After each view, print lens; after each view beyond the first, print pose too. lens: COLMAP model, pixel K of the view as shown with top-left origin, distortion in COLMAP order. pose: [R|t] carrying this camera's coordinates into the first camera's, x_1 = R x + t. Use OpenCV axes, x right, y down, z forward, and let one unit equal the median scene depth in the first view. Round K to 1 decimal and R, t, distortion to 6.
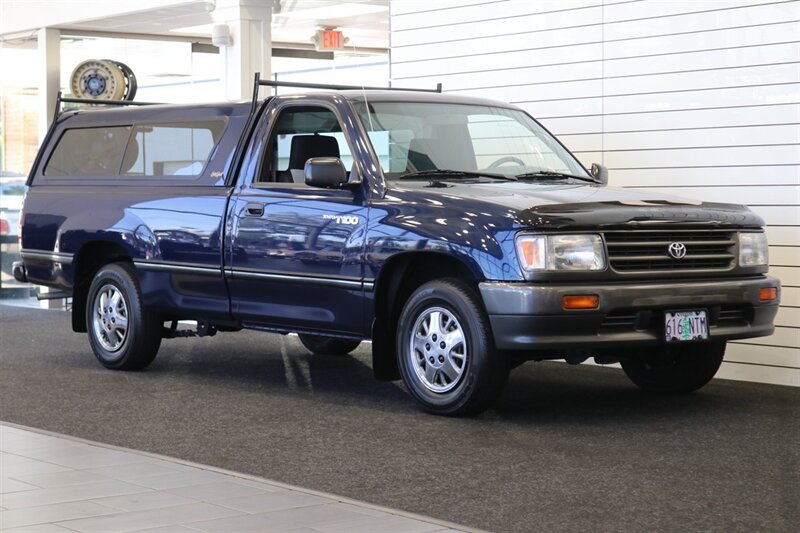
lens RADIAL K [[1576.9, 0, 400.0], [0, 1576.9, 266.5], [0, 0, 1]] dist [-0.028964, -0.081752]
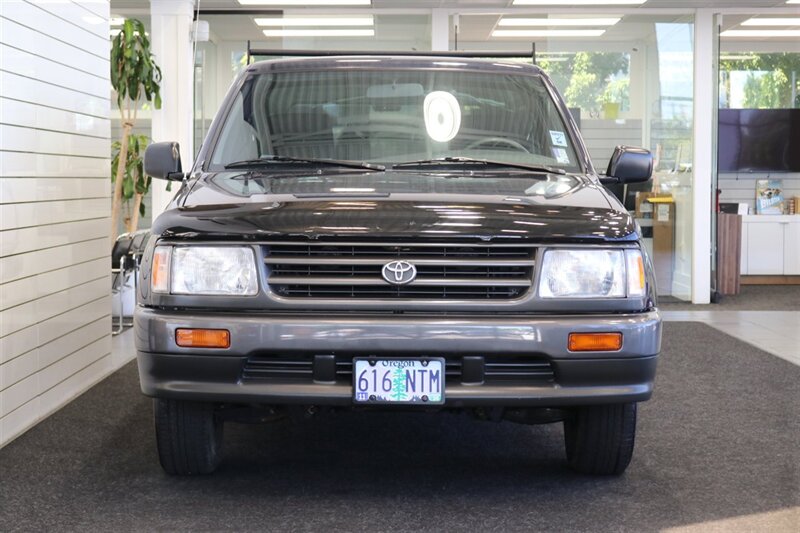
lens RADIAL K [[1576.9, 0, 400.0], [0, 1576.9, 266.5], [0, 0, 1]] dist [-0.028964, -0.081752]
pose [[0.792443, 0.037356, -0.608801, 0.606083], [-0.029744, 0.999302, 0.022601, -0.028802], [0.609221, 0.000198, 0.793001, 0.445069]]
